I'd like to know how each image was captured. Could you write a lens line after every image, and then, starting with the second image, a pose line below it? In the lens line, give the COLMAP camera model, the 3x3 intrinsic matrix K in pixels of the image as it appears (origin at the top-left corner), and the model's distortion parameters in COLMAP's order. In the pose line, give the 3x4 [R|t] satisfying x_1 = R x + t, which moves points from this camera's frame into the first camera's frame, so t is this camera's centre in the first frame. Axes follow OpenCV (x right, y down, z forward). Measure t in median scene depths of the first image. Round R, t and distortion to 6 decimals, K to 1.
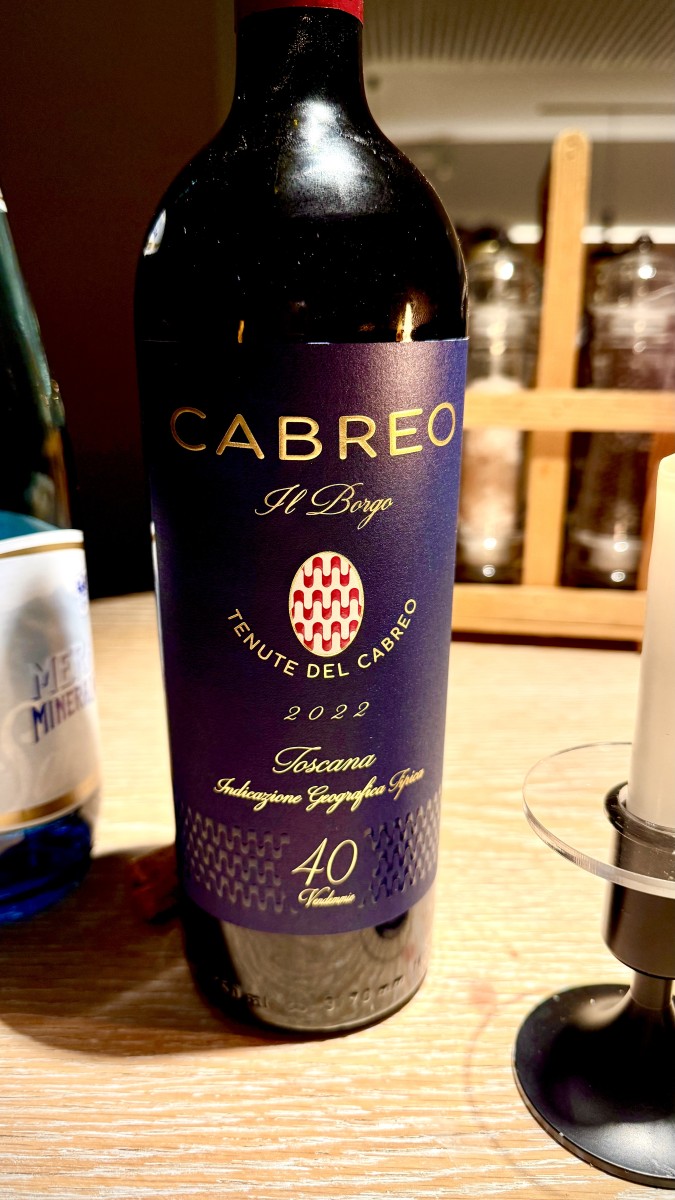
lens RADIAL K [[880.4, 0, 337.5], [0, 880.4, 600.0], [0, 0, 1]] dist [0.105146, -0.000263]
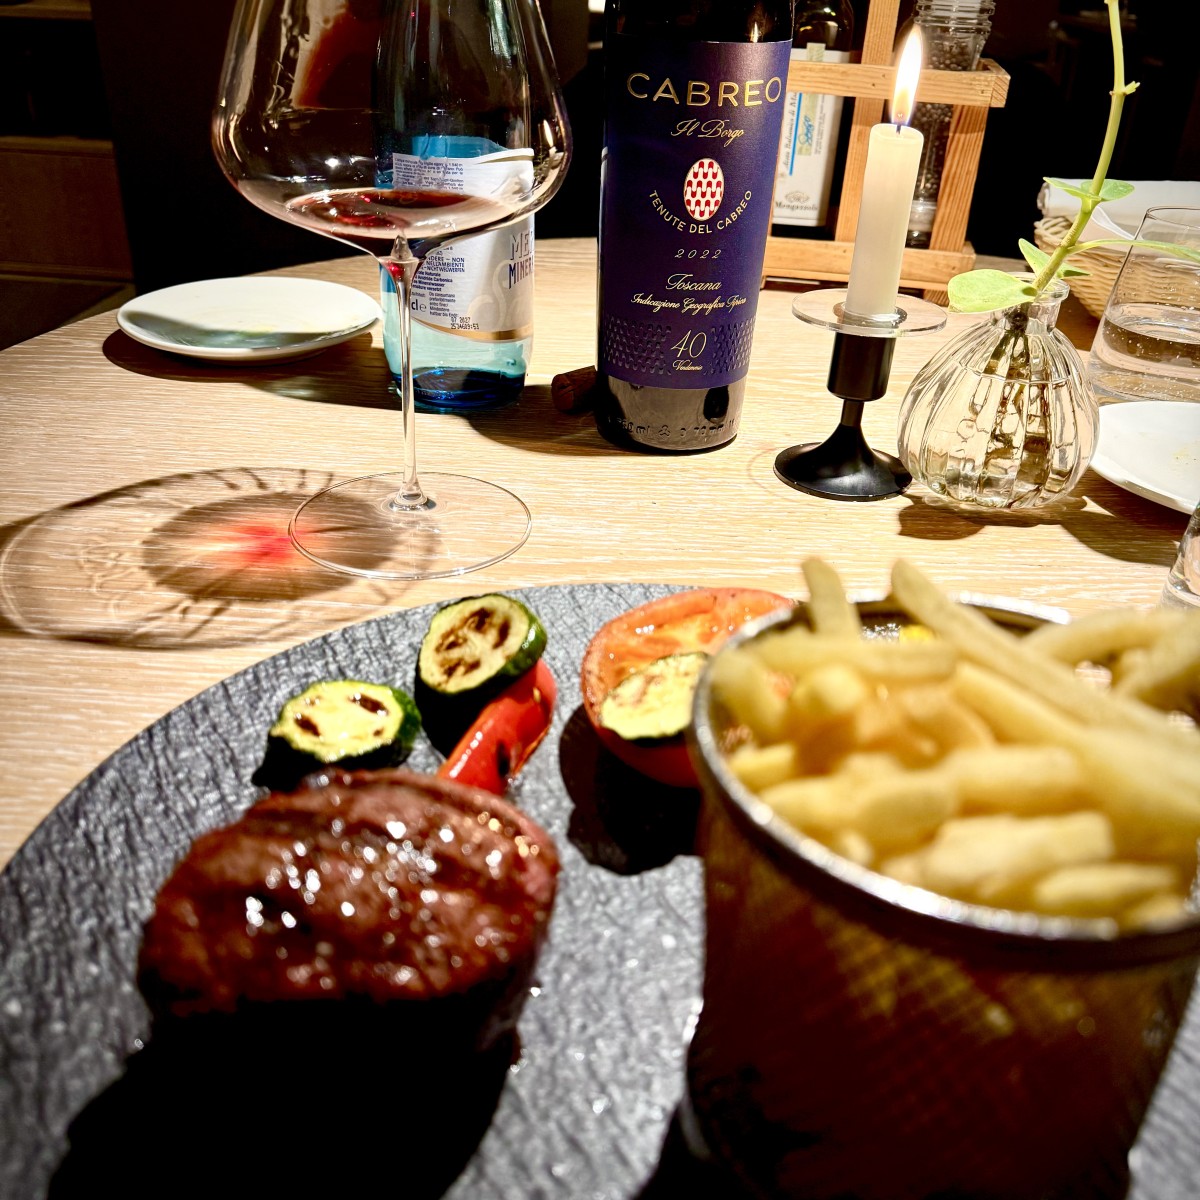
lens RADIAL K [[1116.9, 0, 600.0], [0, 1116.9, 600.0], [0, 0, 1]] dist [0.078493, -0.175692]
pose [[0.998577, 0.052974, -0.006141, -0.169567], [-0.050116, 0.971533, 0.231544, 0.305474], [0.018232, -0.230906, 0.972805, -1.515668]]
